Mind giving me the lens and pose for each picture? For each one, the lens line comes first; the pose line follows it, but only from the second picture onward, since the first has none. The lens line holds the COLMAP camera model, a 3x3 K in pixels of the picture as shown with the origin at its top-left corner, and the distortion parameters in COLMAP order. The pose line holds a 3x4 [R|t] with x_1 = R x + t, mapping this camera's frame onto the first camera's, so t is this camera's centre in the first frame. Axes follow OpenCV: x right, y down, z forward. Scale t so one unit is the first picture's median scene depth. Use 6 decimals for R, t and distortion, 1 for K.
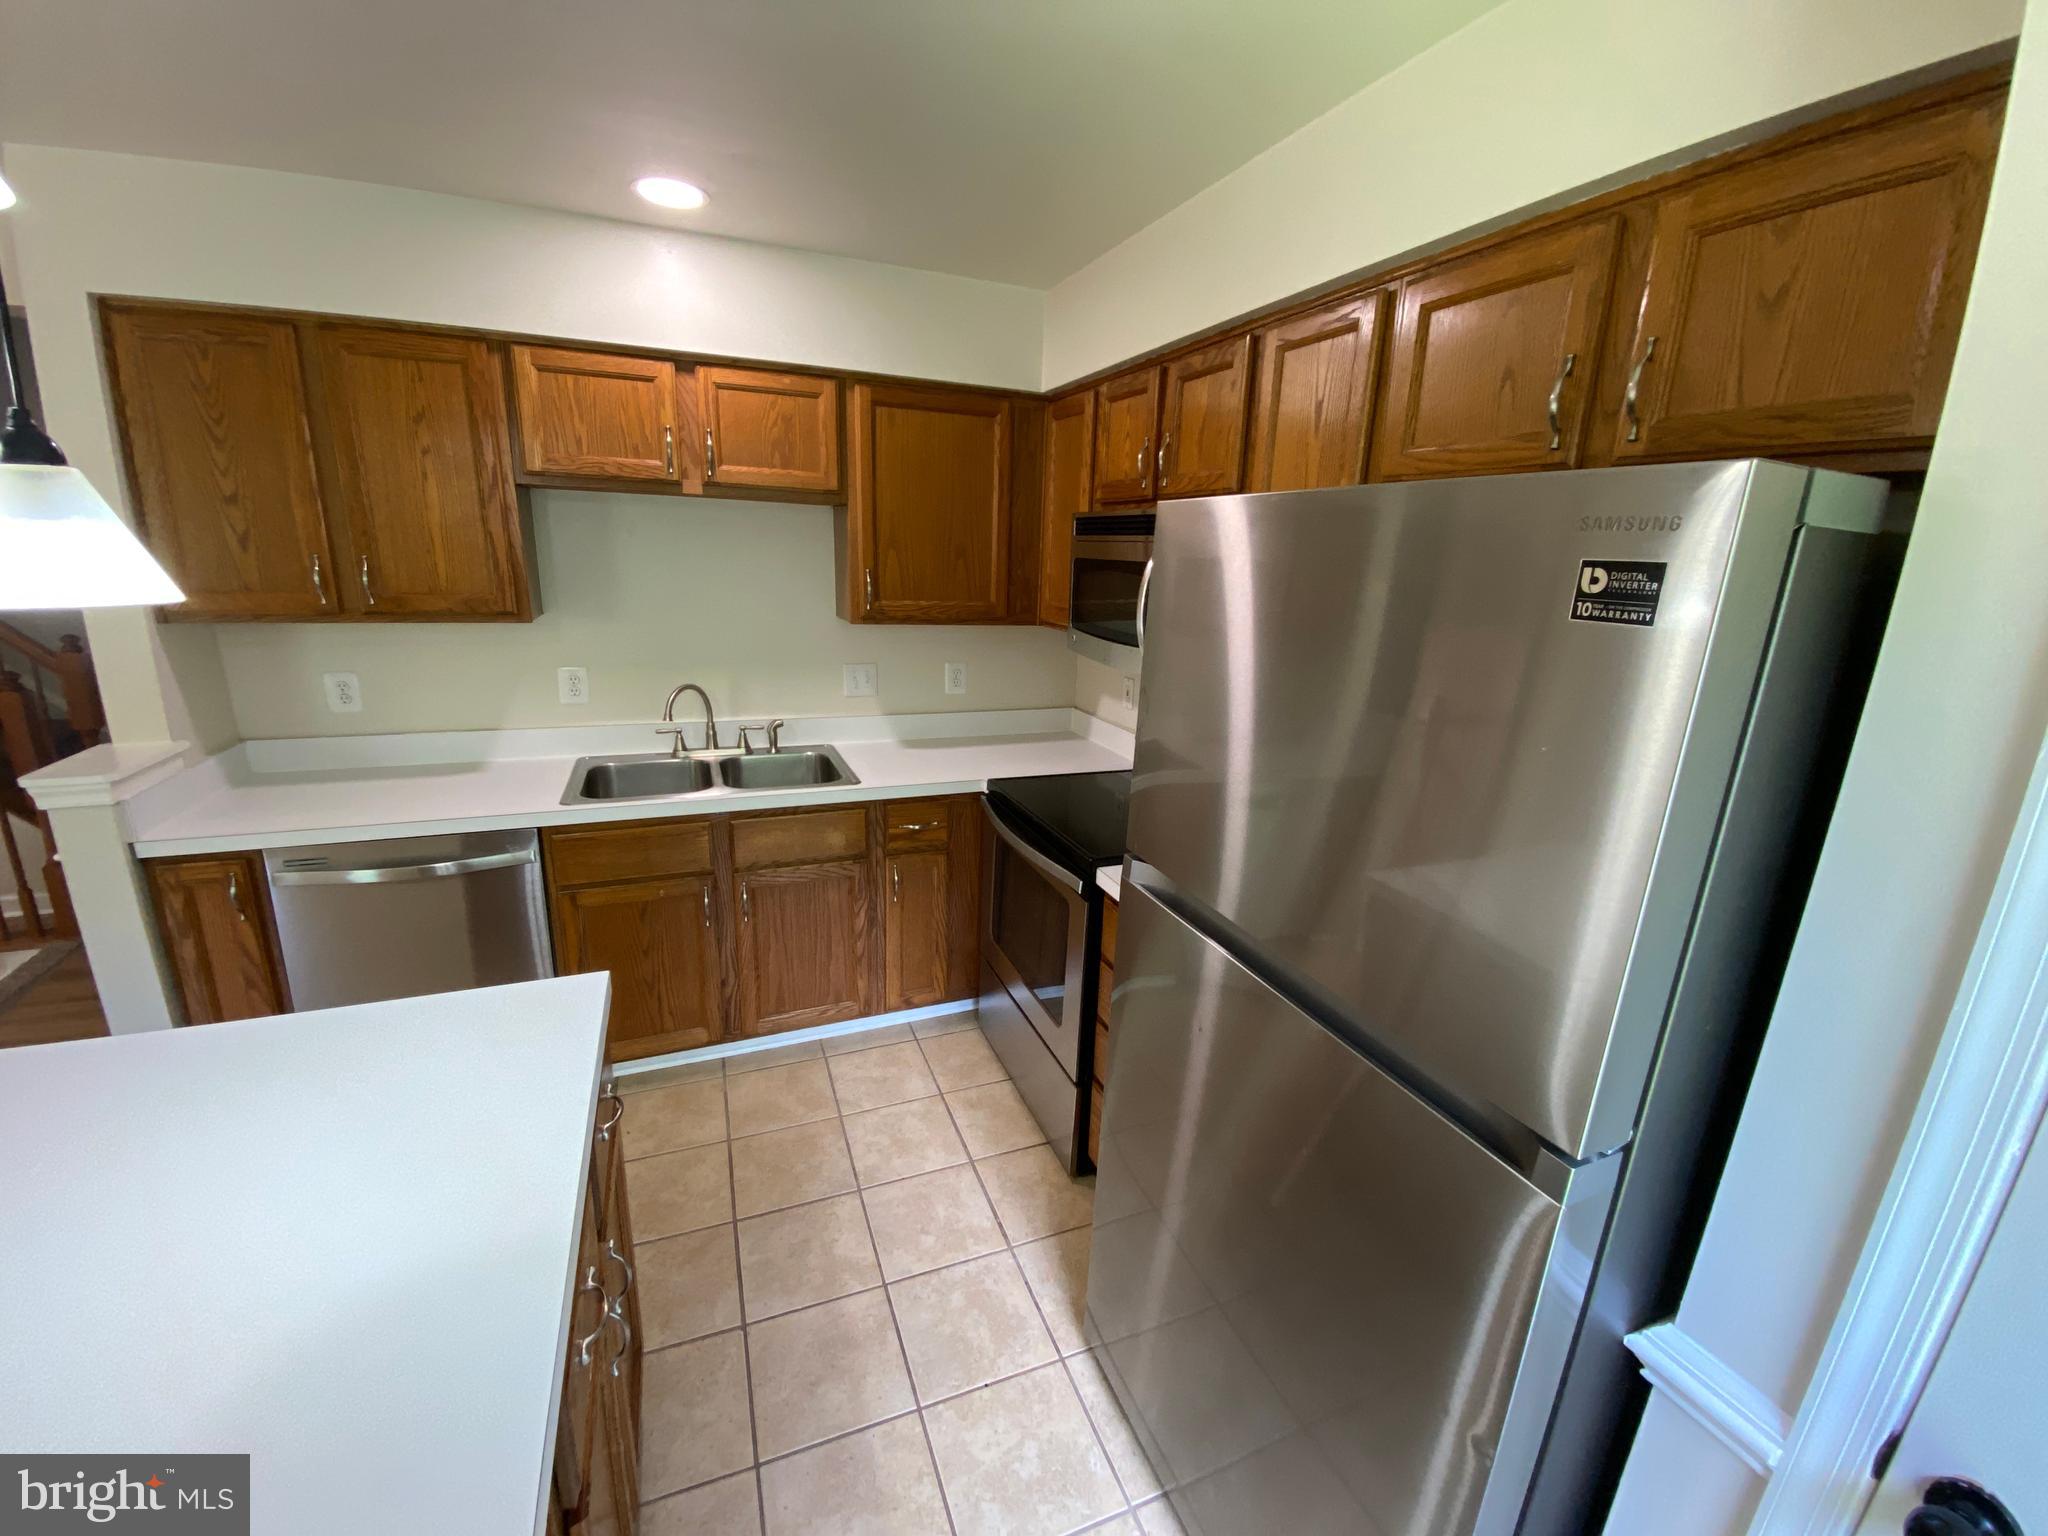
lens RADIAL K [[831.9, 0, 1021.2], [0, 831.9, 773.6], [0, 0, 1]] dist [0.005817, -0.010364]
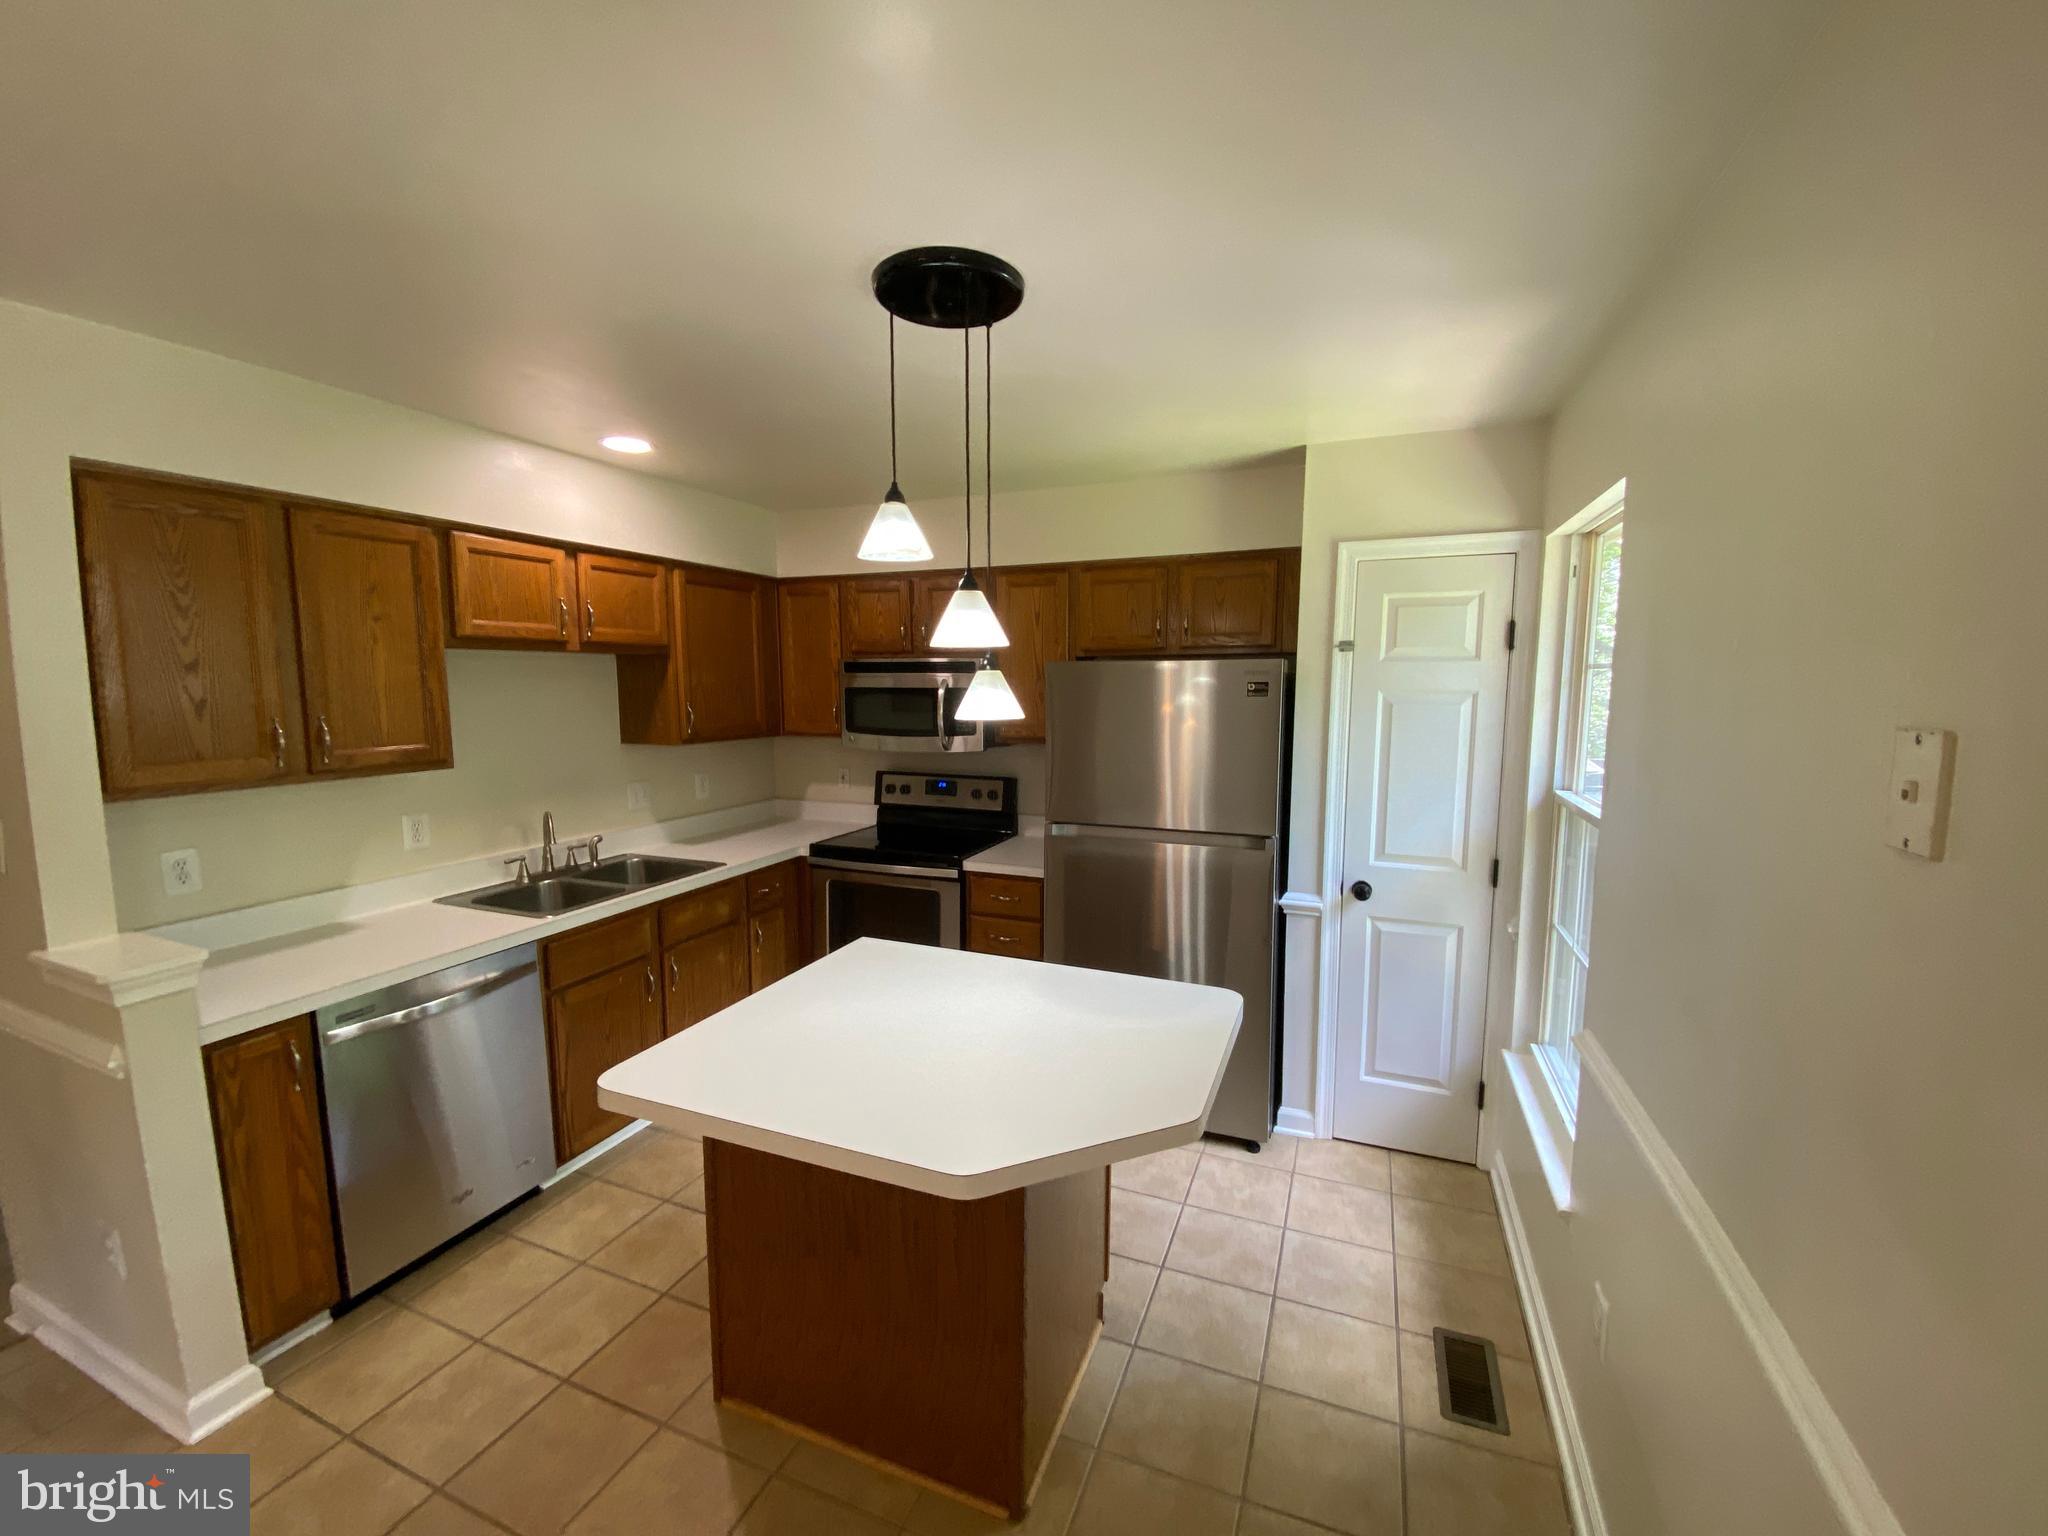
lens RADIAL K [[831.9, 0, 1030.8], [0, 831.9, 768.5], [0, 0, 1]] dist [0.005817, -0.010364]
pose [[0.688746, -0.114026, 0.715980, -0.858475], [0.212723, 0.975872, -0.049215, 0.033964], [-0.693093, 0.186201, 0.696384, -0.283517]]
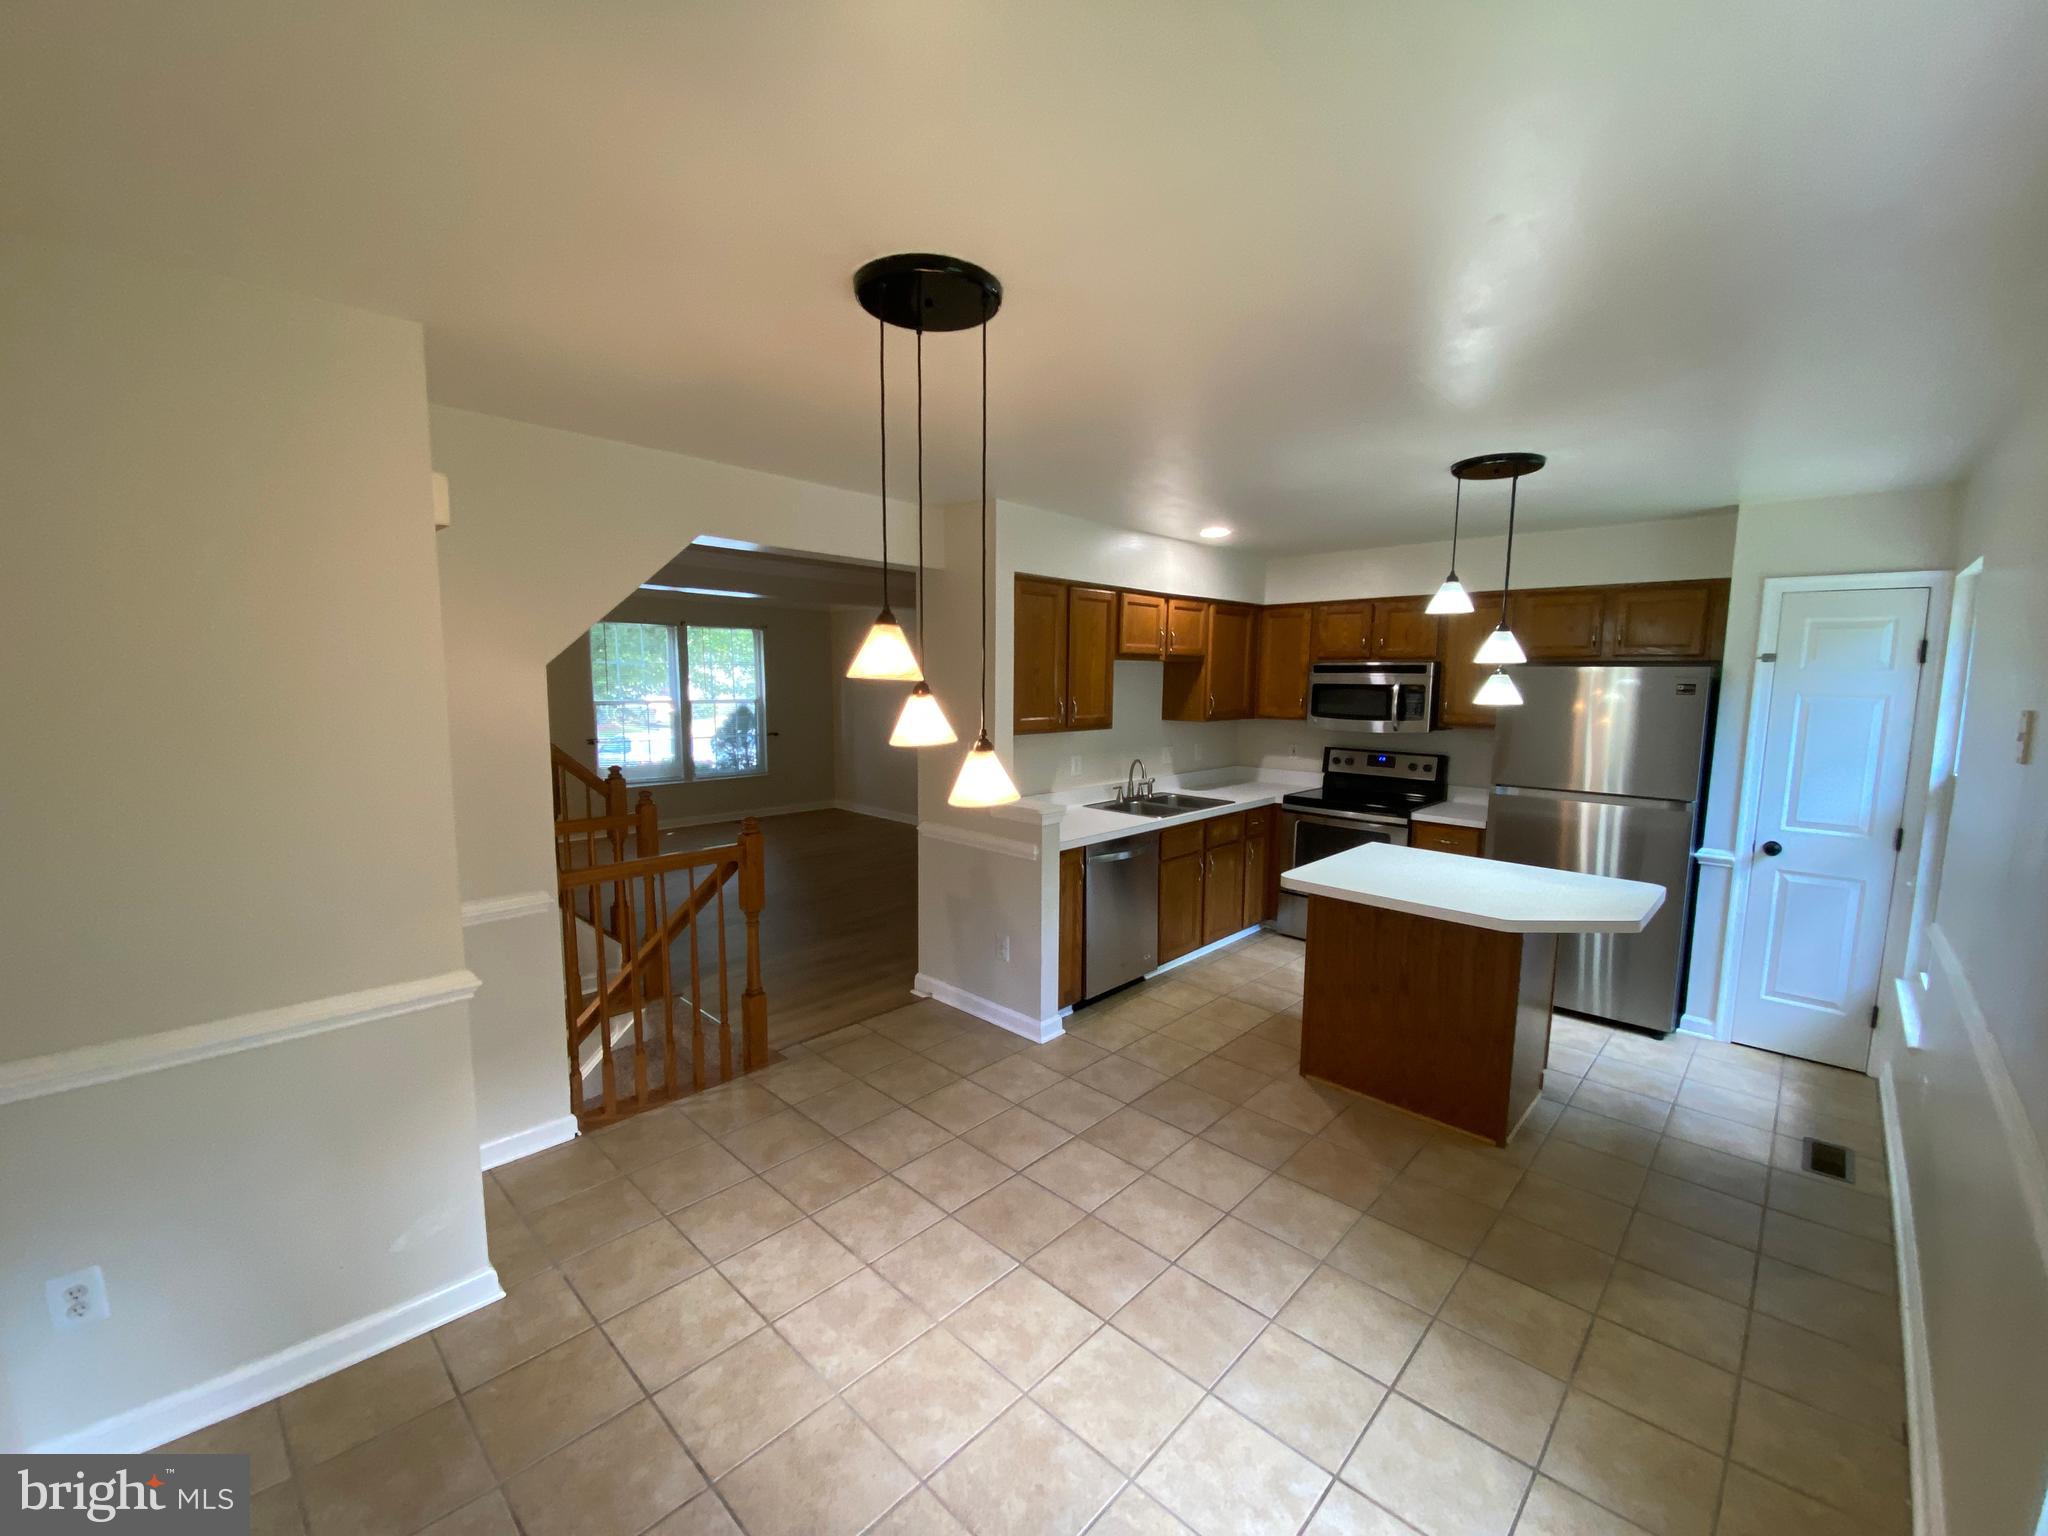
lens RADIAL K [[831.9, 0, 1018.9], [0, 831.9, 767.9], [0, 0, 1]] dist [0.005817, -0.010364]
pose [[0.916182, -0.074413, 0.393793, -1.551146], [0.128038, 0.985462, -0.111671, 0.092642], [-0.379758, 0.152731, 0.912391, -0.635557]]
